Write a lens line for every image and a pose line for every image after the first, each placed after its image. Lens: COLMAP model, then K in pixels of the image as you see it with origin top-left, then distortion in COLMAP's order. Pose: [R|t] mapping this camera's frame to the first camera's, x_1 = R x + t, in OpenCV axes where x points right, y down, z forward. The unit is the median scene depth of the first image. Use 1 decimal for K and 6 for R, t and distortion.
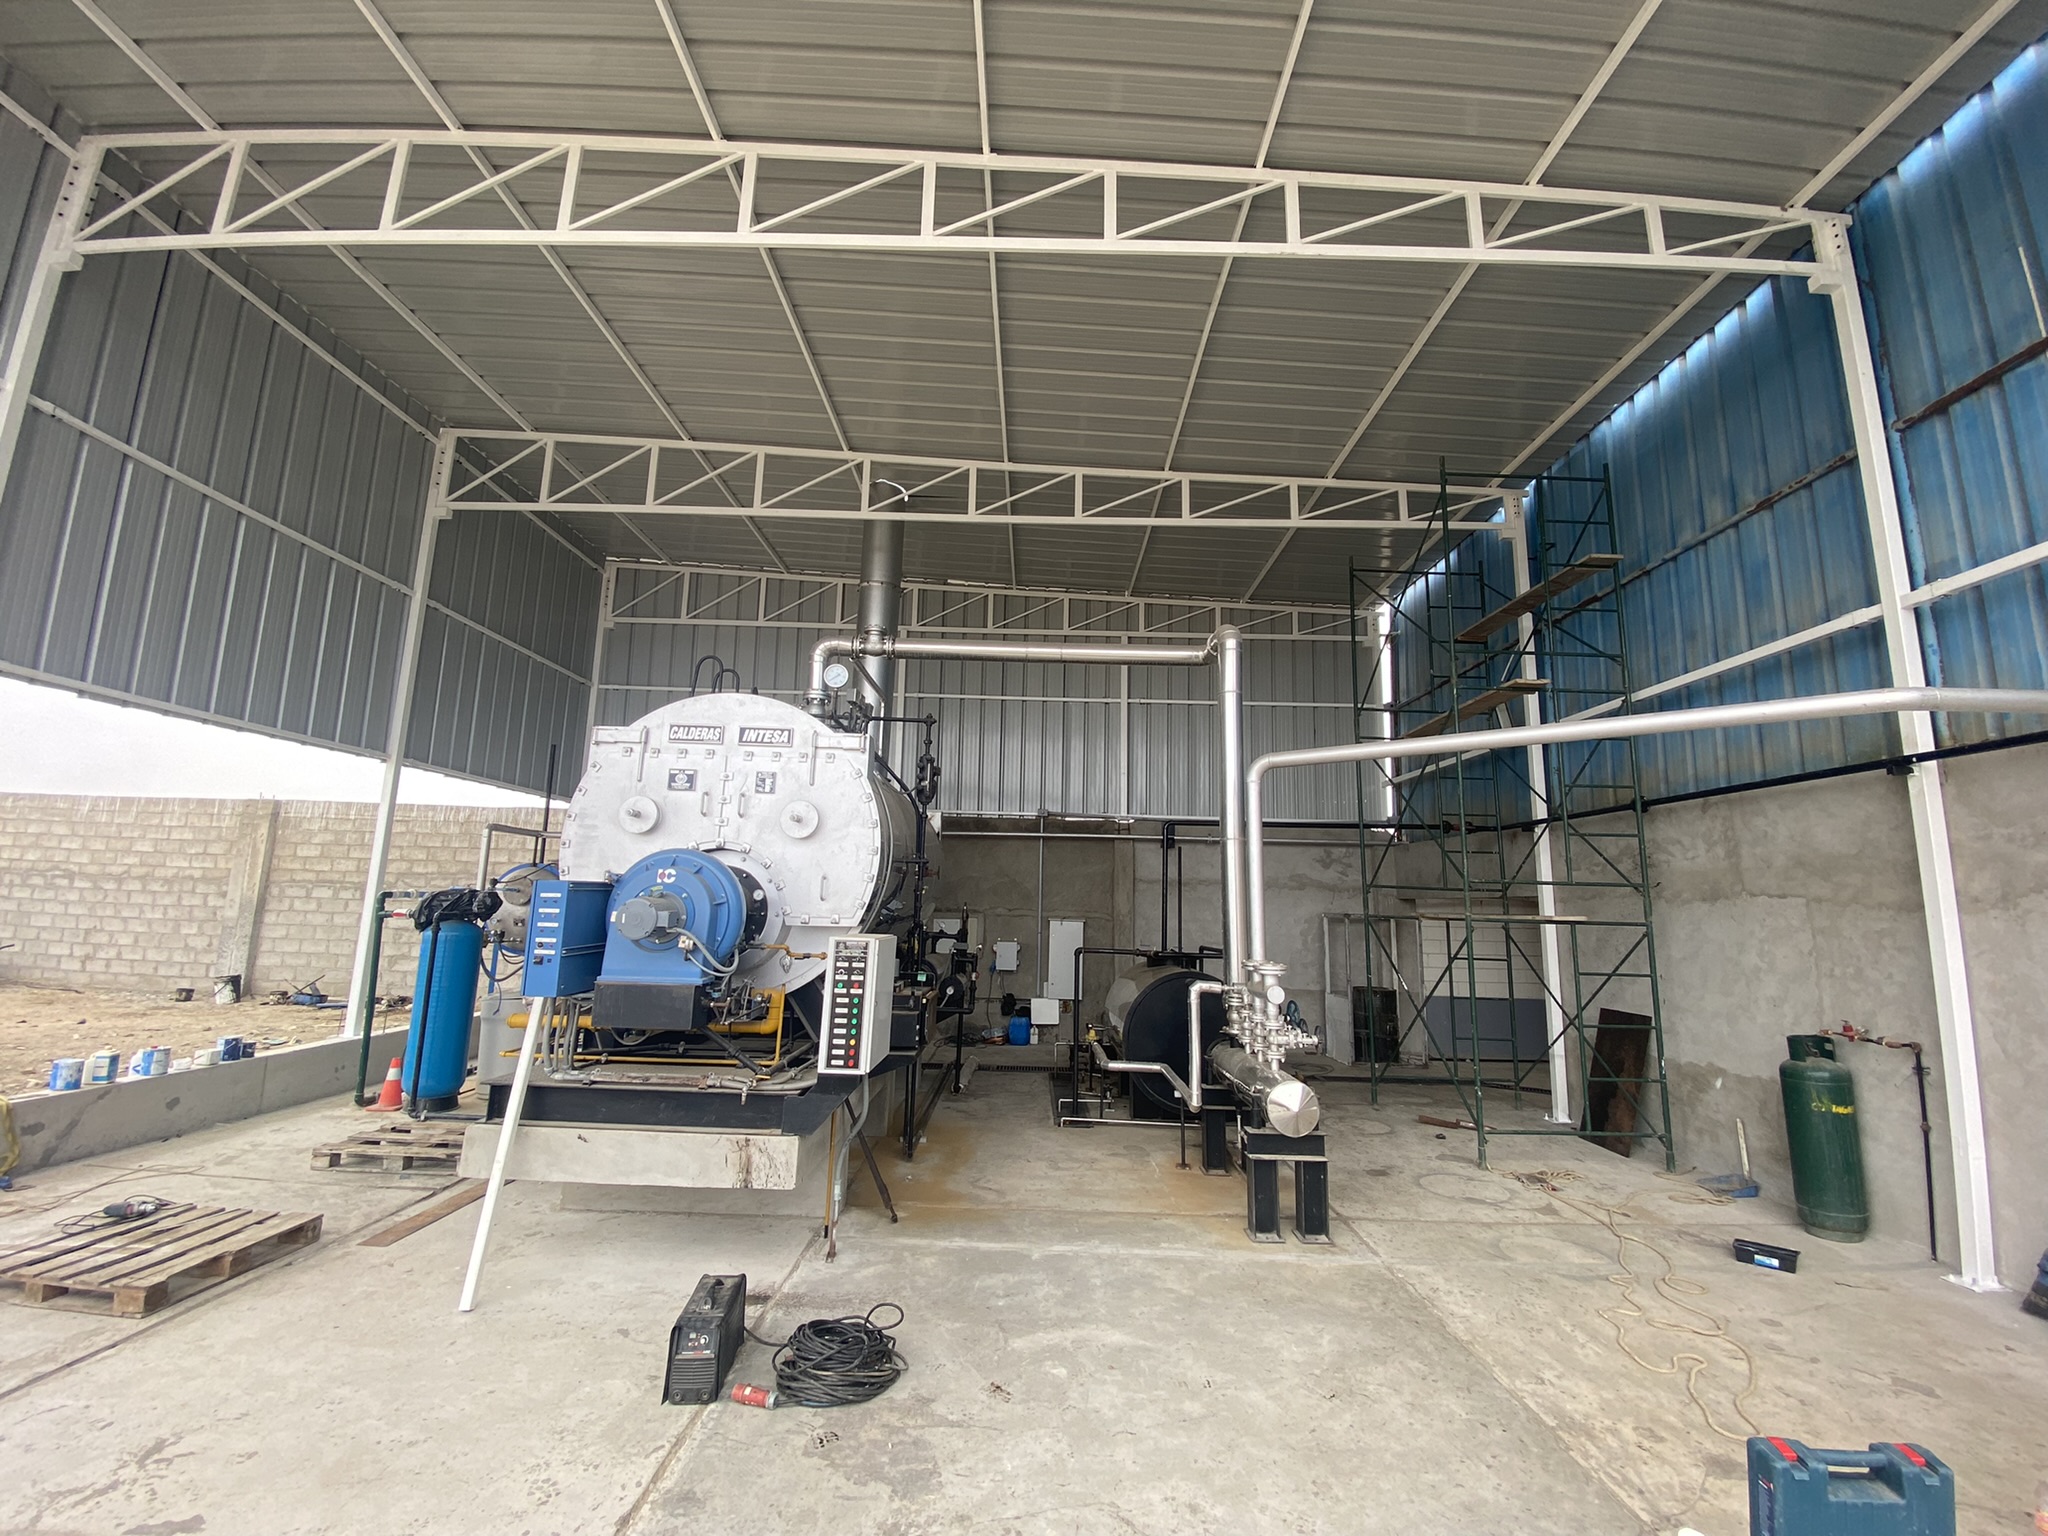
lens RADIAL K [[809.9, 0, 1015.4], [0, 809.9, 787.4], [0, 0, 1]] dist [-0.029964, -0.002470]
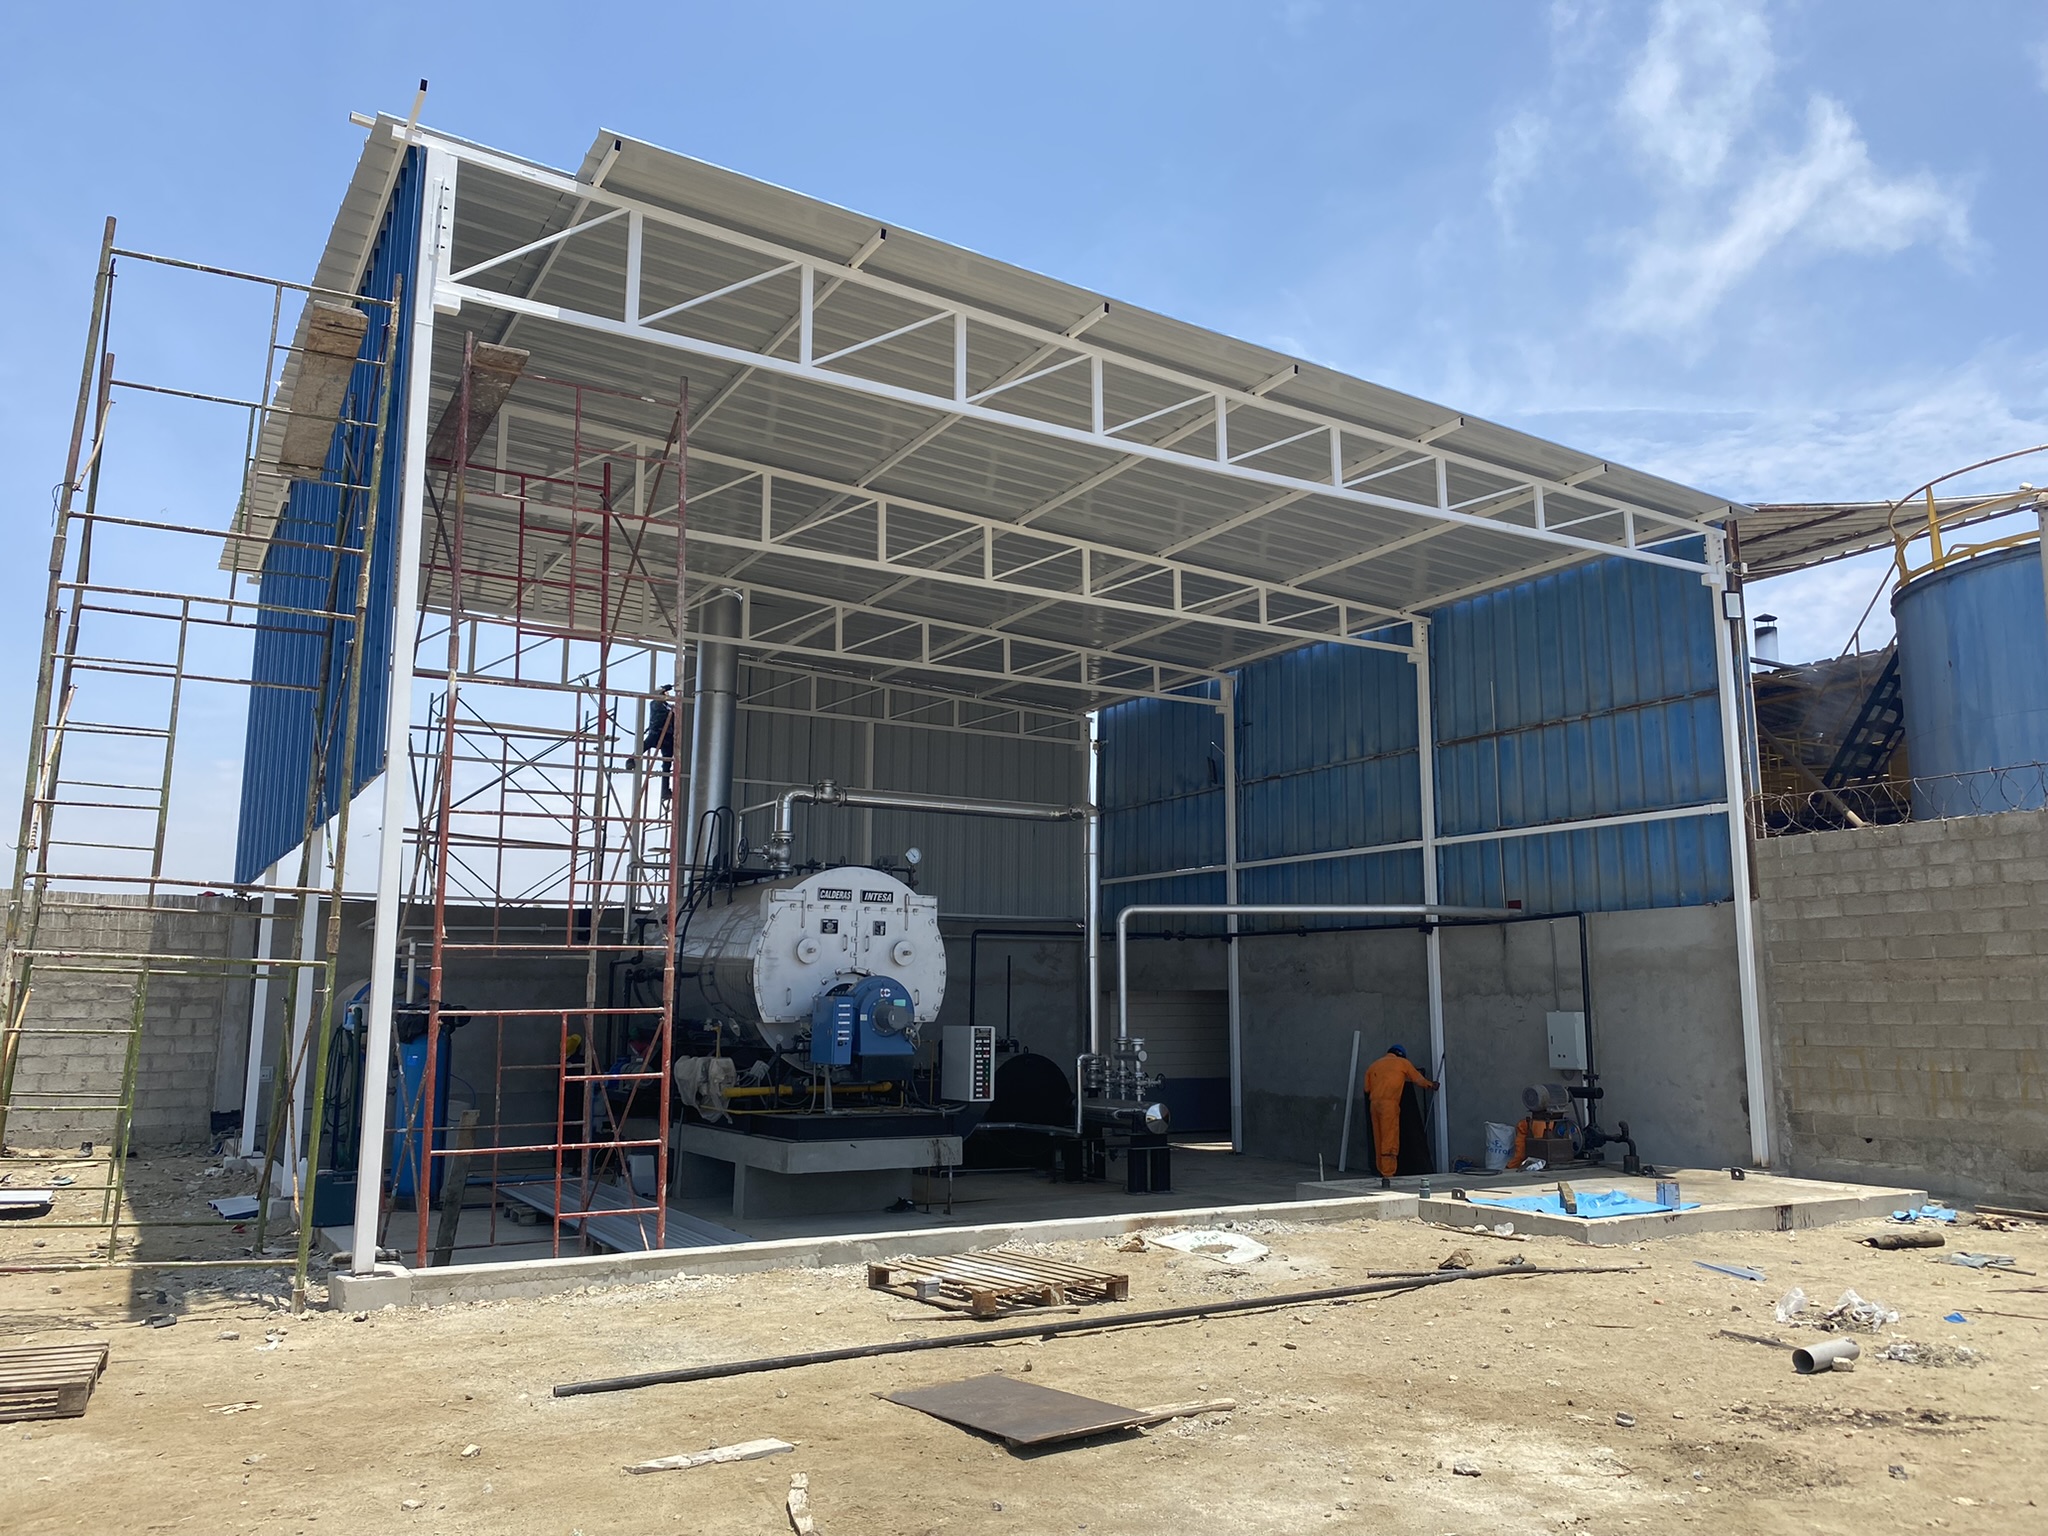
lens RADIAL K [[1546.8, 0, 1027.8], [0, 1546.8, 756.7], [0, 0, 1]] dist [0.013210, -0.009852]
pose [[0.846449, 0.063565, 0.528661, -1.621974], [-0.060830, 0.997893, -0.022589, -0.277239], [-0.528983, -0.013038, 0.848532, -1.605318]]
